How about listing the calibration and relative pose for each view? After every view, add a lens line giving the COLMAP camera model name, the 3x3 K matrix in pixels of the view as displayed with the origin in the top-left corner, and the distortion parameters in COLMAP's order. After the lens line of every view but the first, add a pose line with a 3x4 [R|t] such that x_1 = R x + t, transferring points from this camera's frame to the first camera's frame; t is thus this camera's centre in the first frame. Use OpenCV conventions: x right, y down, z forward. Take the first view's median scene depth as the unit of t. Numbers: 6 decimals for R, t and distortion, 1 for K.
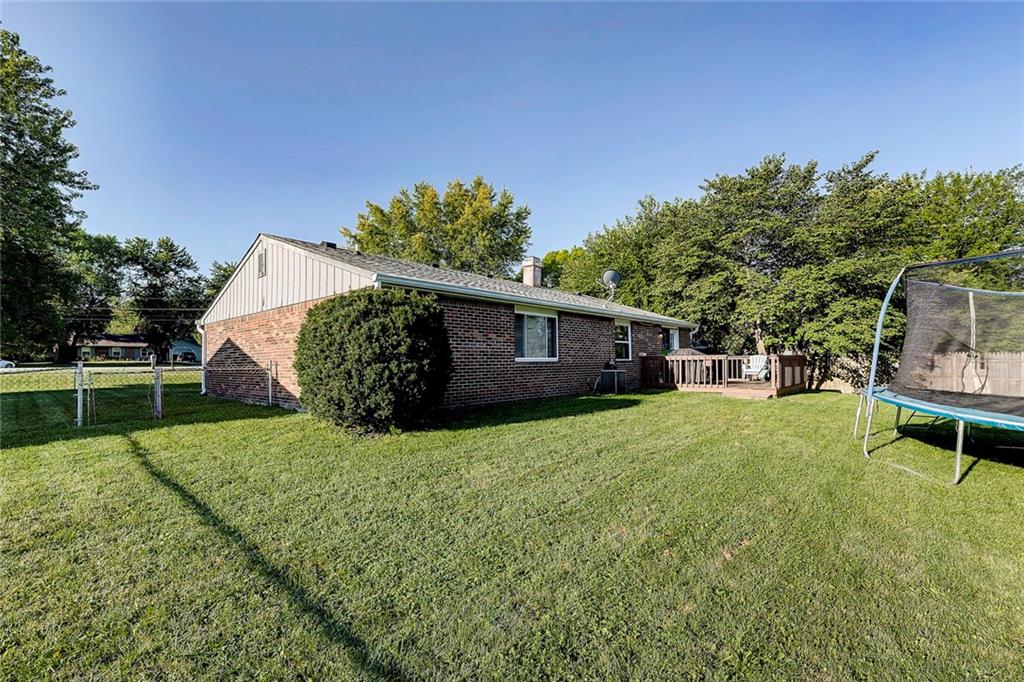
lens RADIAL K [[438.3, 0, 510.8], [0, 438.3, 350.1], [0, 0, 1]] dist [0.001115, 0.000079]
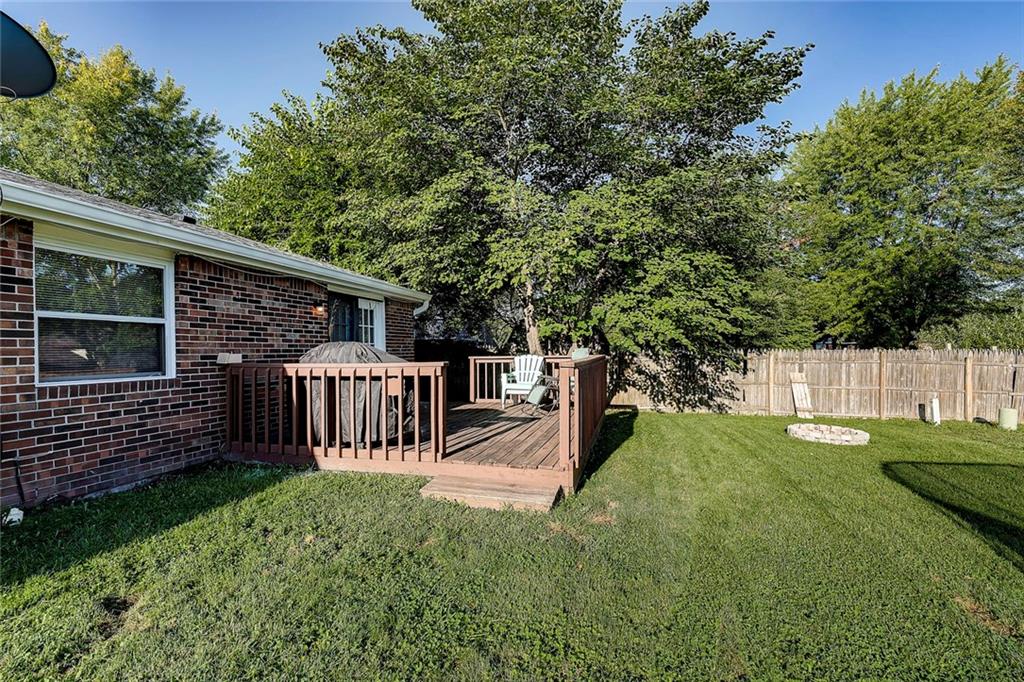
lens RADIAL K [[451.2, 0, 508.6], [0, 451.2, 350.1], [0, 0, 1]] dist [0.000284, 0.000223]
pose [[0.894840, -0.001484, 0.446384, 0.297191], [-0.006120, 0.999860, 0.015593, -0.002839], [-0.446345, -0.016685, 0.894706, 0.519520]]
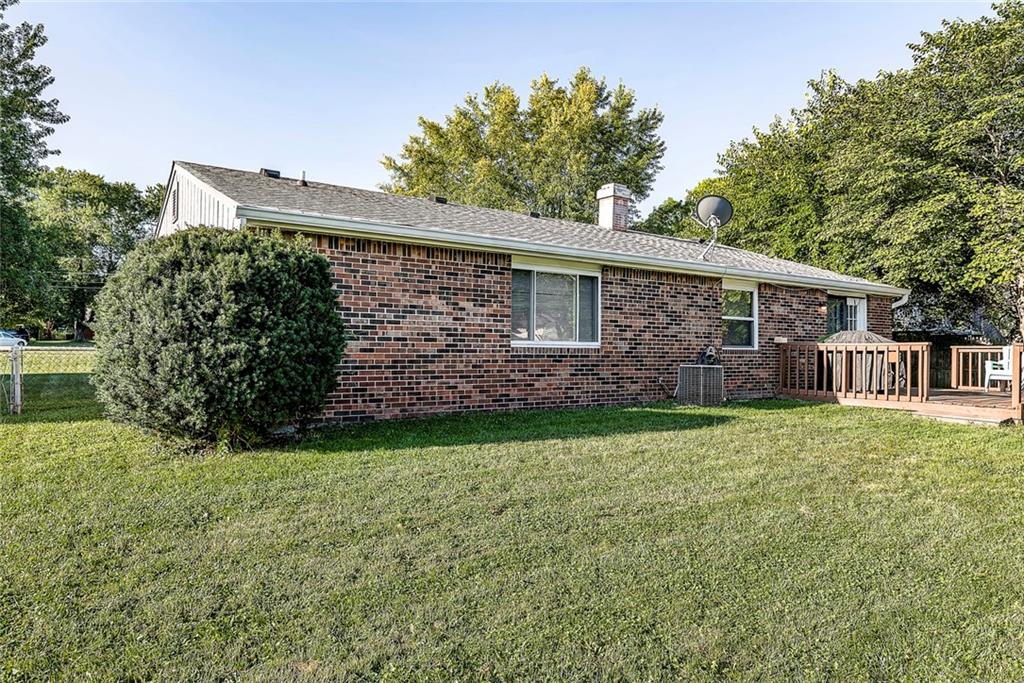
lens RADIAL K [[644.8, 0, 509.8], [0, 644.8, 340.3], [0, 0, 1]] dist [0.002292, -0.002337]
pose [[0.971750, 0.015427, -0.235509, 0.133319], [-0.012759, 0.999836, 0.012847, 0.003234], [0.235669, -0.009480, 0.971787, 0.066891]]
